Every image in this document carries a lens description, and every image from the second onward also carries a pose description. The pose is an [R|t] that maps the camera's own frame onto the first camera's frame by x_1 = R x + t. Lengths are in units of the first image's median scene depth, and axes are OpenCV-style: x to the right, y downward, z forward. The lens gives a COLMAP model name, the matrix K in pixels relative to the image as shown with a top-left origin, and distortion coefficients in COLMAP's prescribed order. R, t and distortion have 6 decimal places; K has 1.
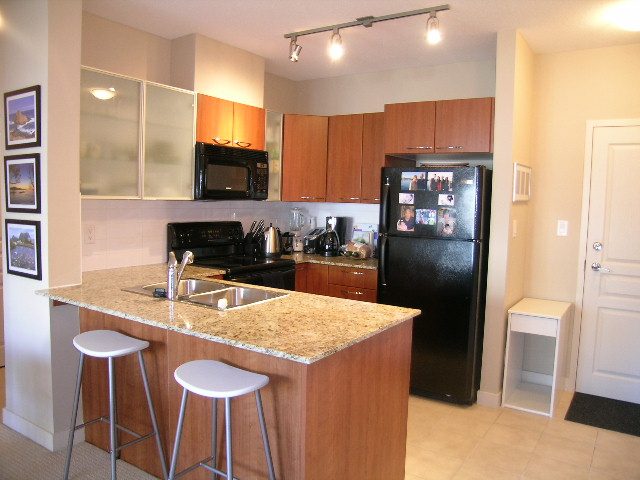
lens RADIAL K [[513.4, 0, 321.8], [0, 513.4, 242.8], [0, 0, 1]] dist [-0.140212, 0.071732]
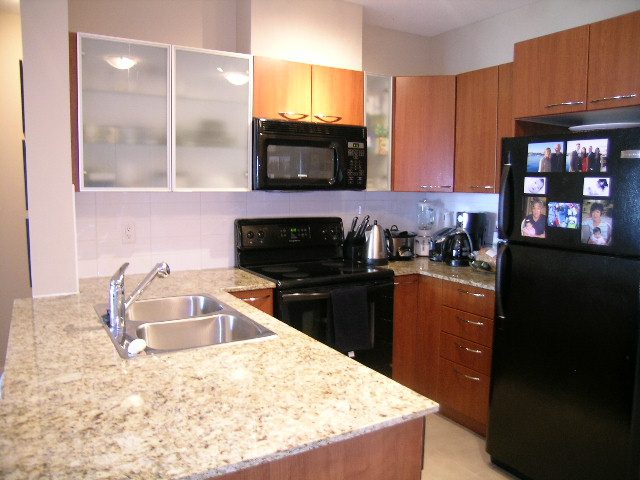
lens RADIAL K [[513.4, 0, 324.2], [0, 513.4, 241.5], [0, 0, 1]] dist [-0.140212, 0.071732]
pose [[0.902101, 0.028418, -0.430587, 0.207917], [-0.021698, 0.999554, 0.020510, -0.025746], [0.430978, -0.009160, 0.902316, 0.344417]]
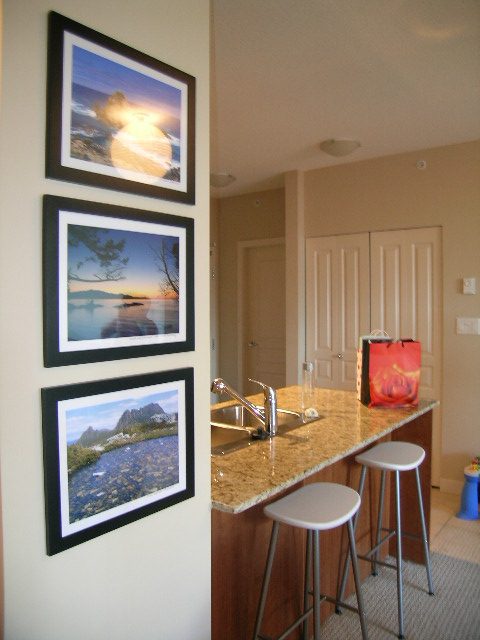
lens RADIAL K [[513.4, 0, 236.3], [0, 513.4, 315.1], [0, 0, 1]] dist [-0.140212, 0.071732]
pose [[0.088275, -0.044284, 0.995111, -0.788162], [0.095169, 0.994816, 0.035829, -0.079769], [-0.991539, 0.091541, 0.092032, 0.692526]]
